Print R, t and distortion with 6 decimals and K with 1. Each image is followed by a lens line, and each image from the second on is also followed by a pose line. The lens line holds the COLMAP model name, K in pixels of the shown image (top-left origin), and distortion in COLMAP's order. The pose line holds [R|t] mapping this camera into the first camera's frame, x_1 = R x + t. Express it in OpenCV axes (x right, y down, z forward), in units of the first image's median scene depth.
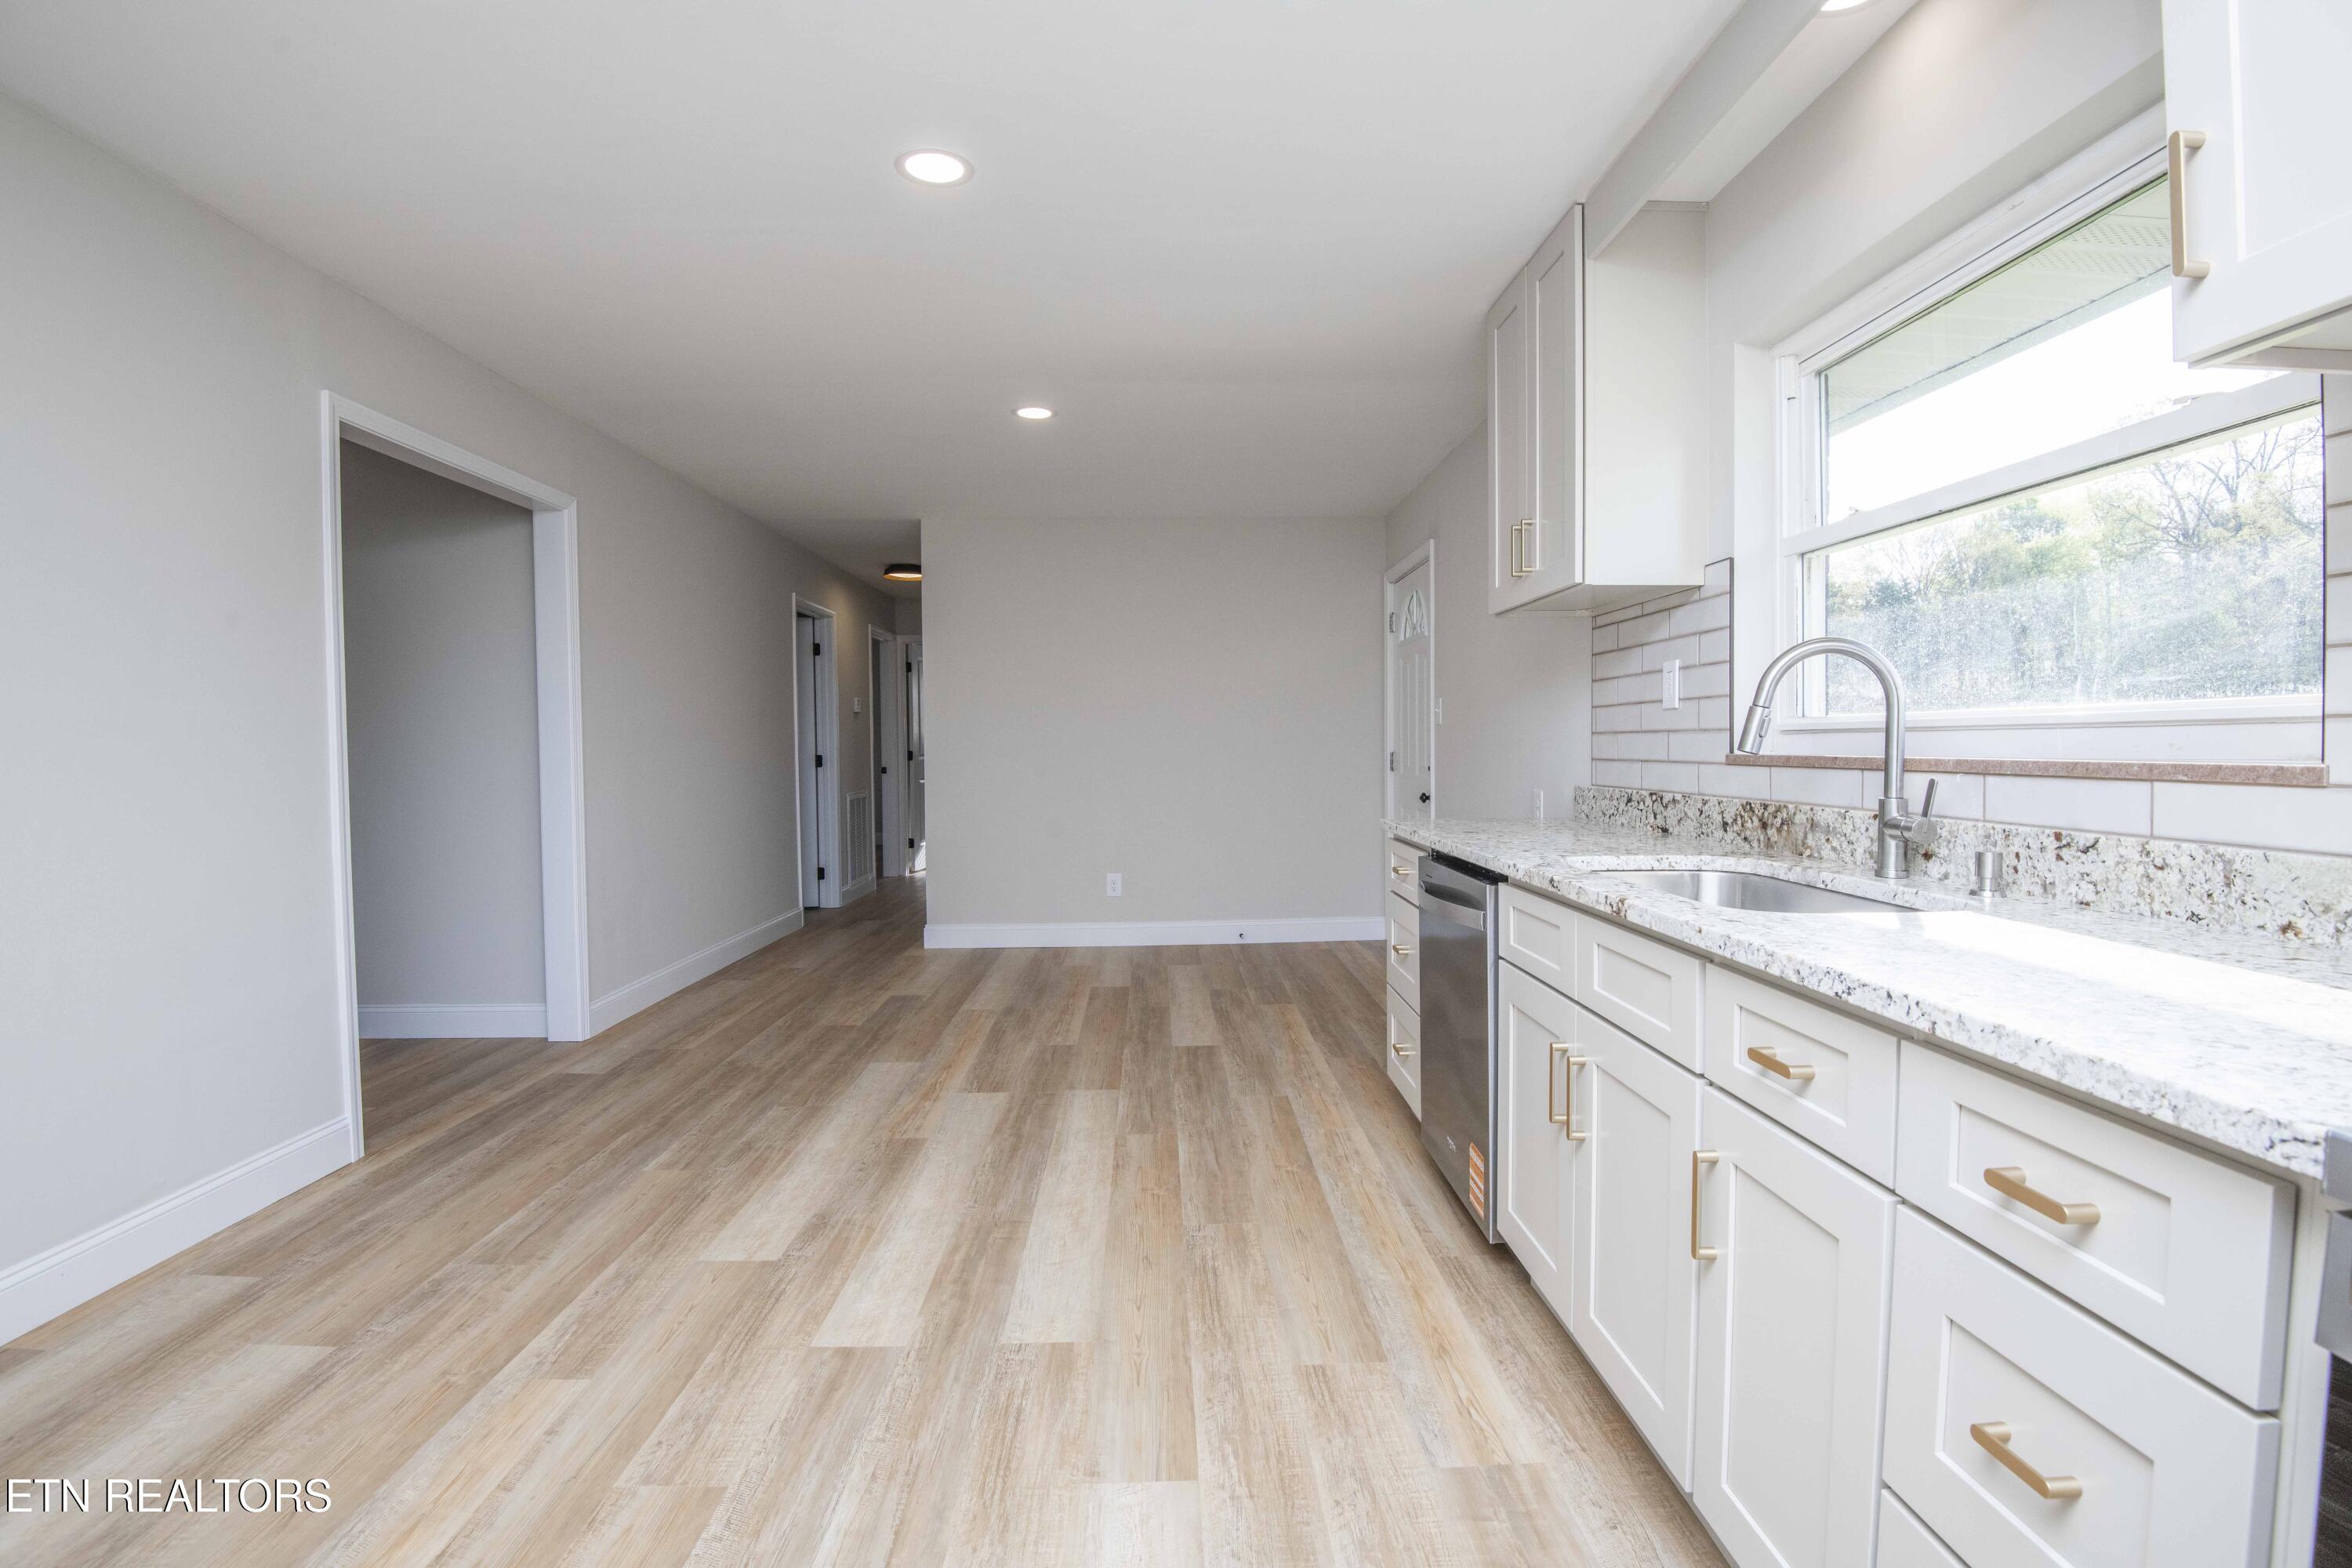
lens RADIAL K [[1091.5, 0, 1182.0], [0, 1091.5, 773.0], [0, 0, 1]] dist [-0.021581, -0.012440]
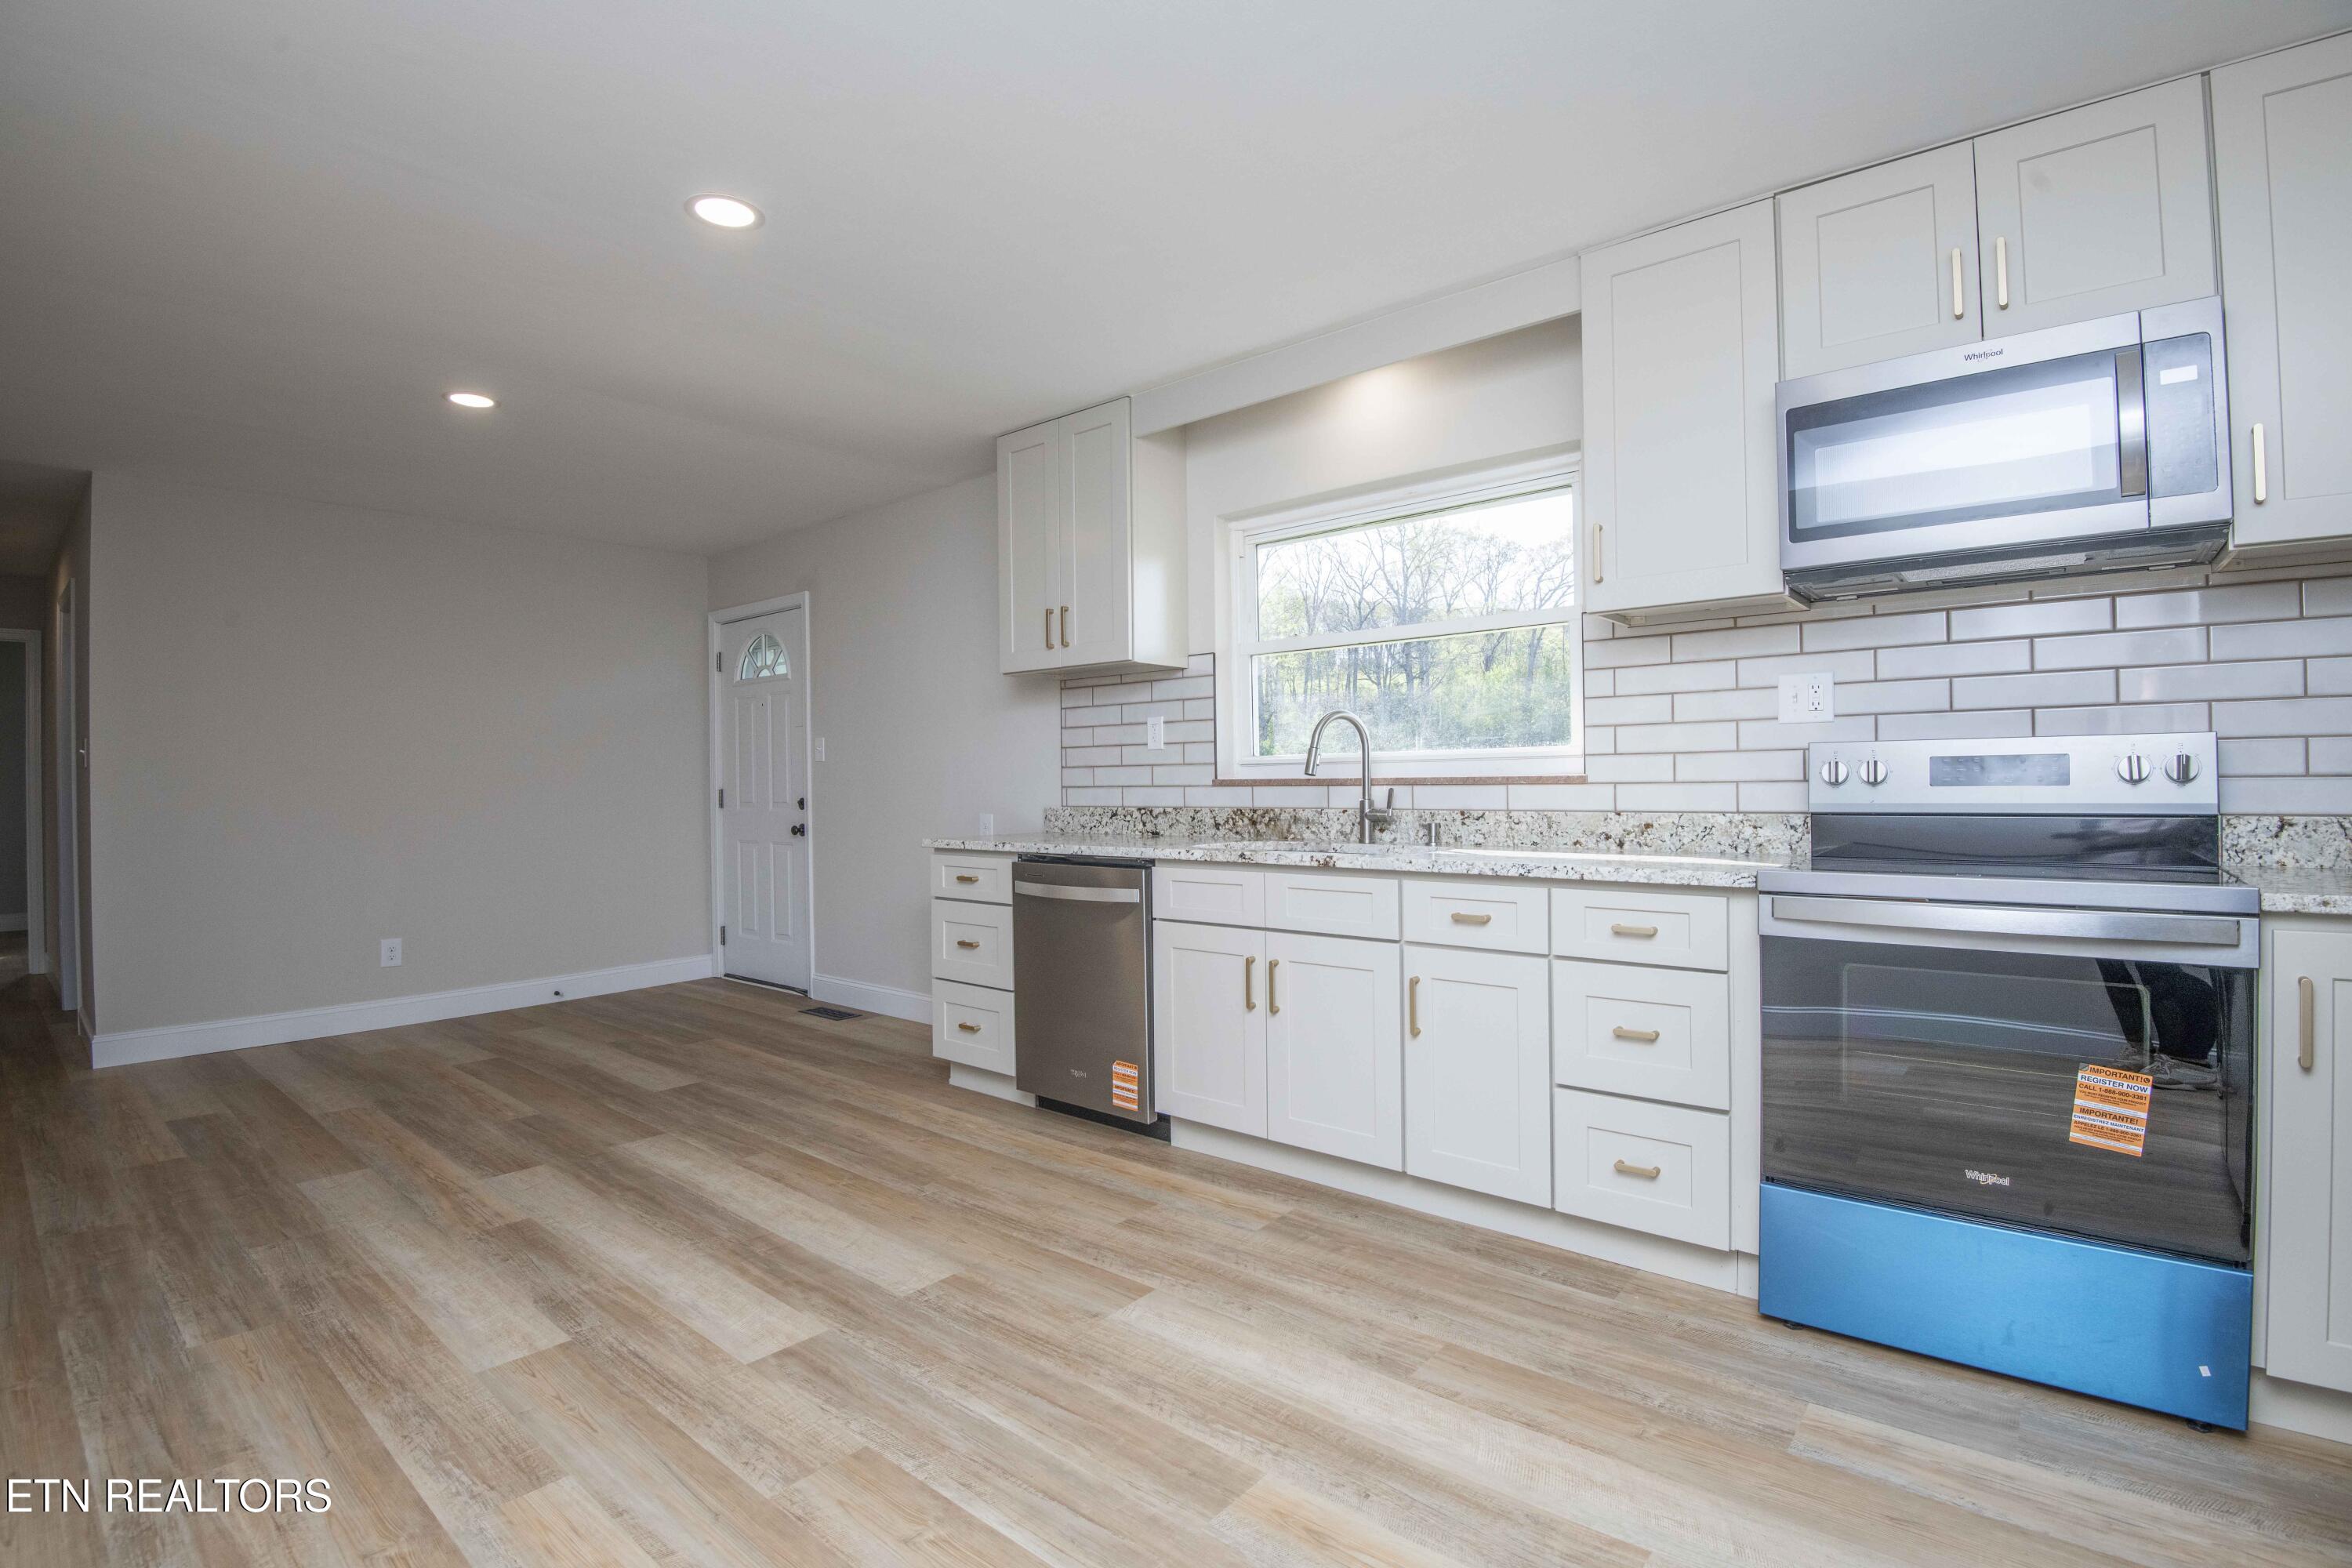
lens RADIAL K [[1091.5, 0, 1194.8], [0, 1091.5, 774.5], [0, 0, 1]] dist [-0.021581, -0.012440]
pose [[0.657045, 0.005172, 0.753834, -0.700357], [0.026570, 0.999196, -0.030014, 0.021757], [-0.753383, 0.039750, 0.656379, 0.007535]]
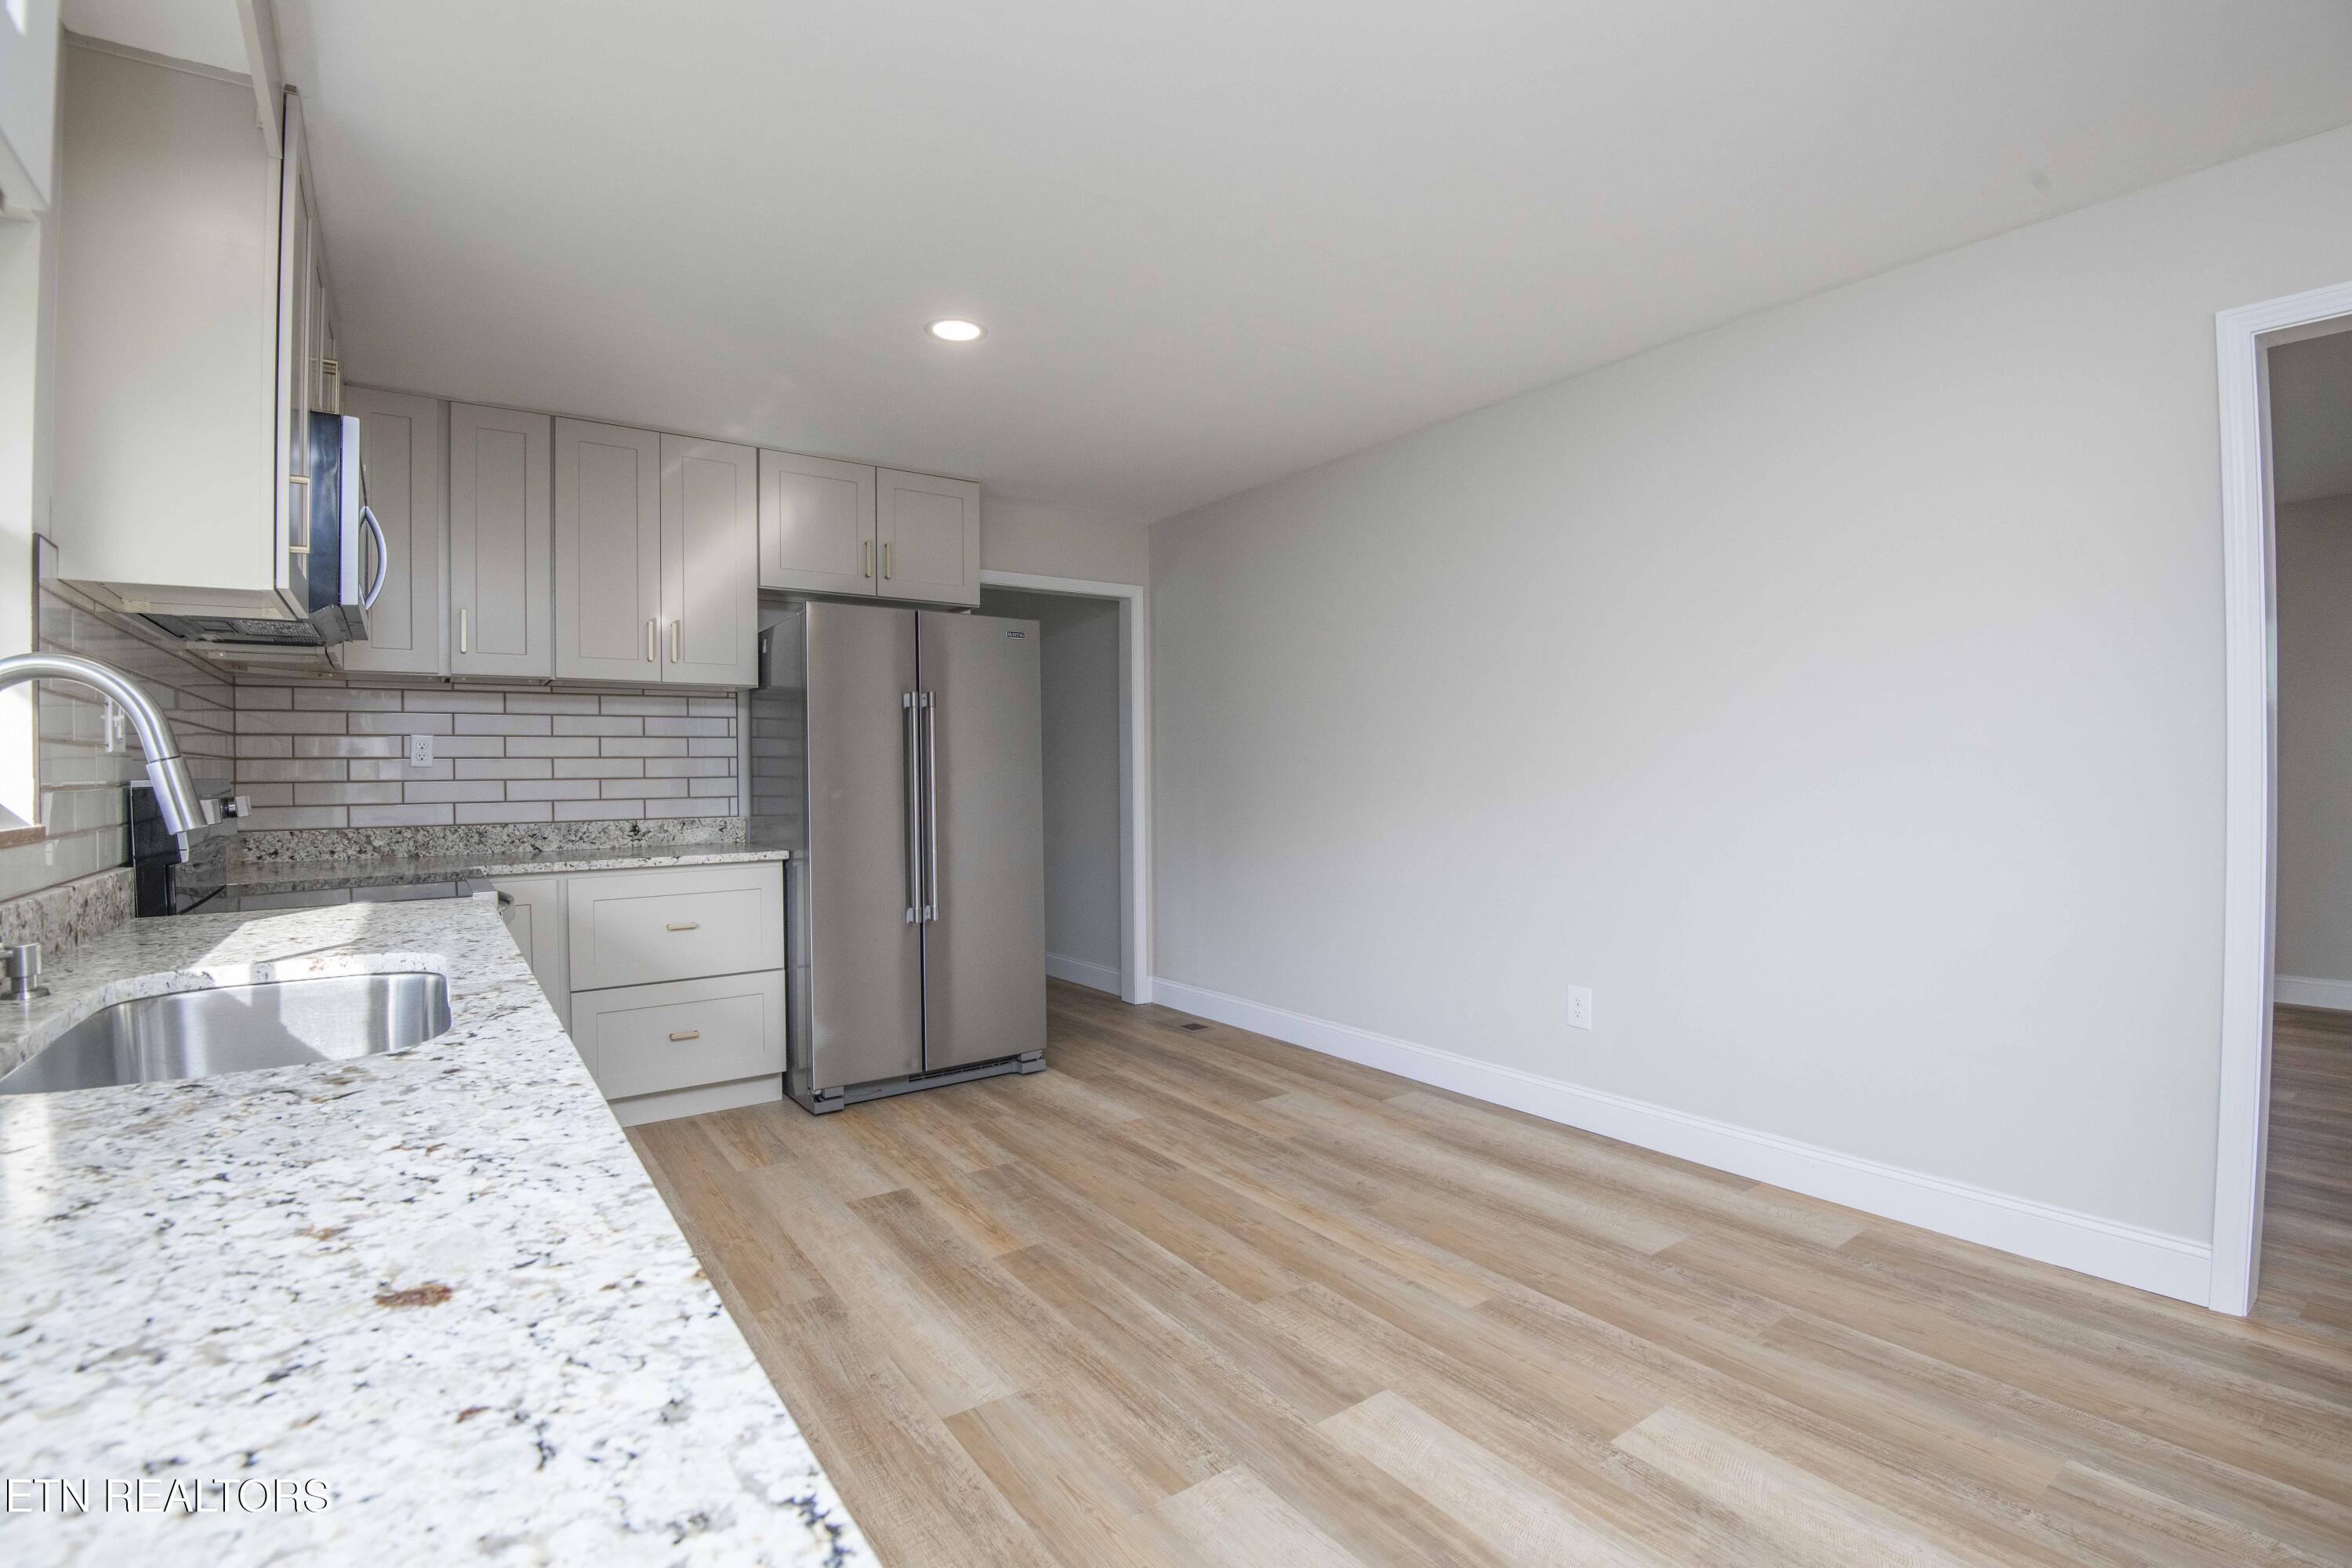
lens RADIAL K [[1091.5, 0, 1178.2], [0, 1091.5, 782.2], [0, 0, 1]] dist [-0.021581, -0.012440]
pose [[-0.833984, 0.022895, -0.551314, 0.295917], [0.002671, 0.999295, 0.037458, -0.052822], [0.551783, 0.029766, -0.833456, 1.443356]]
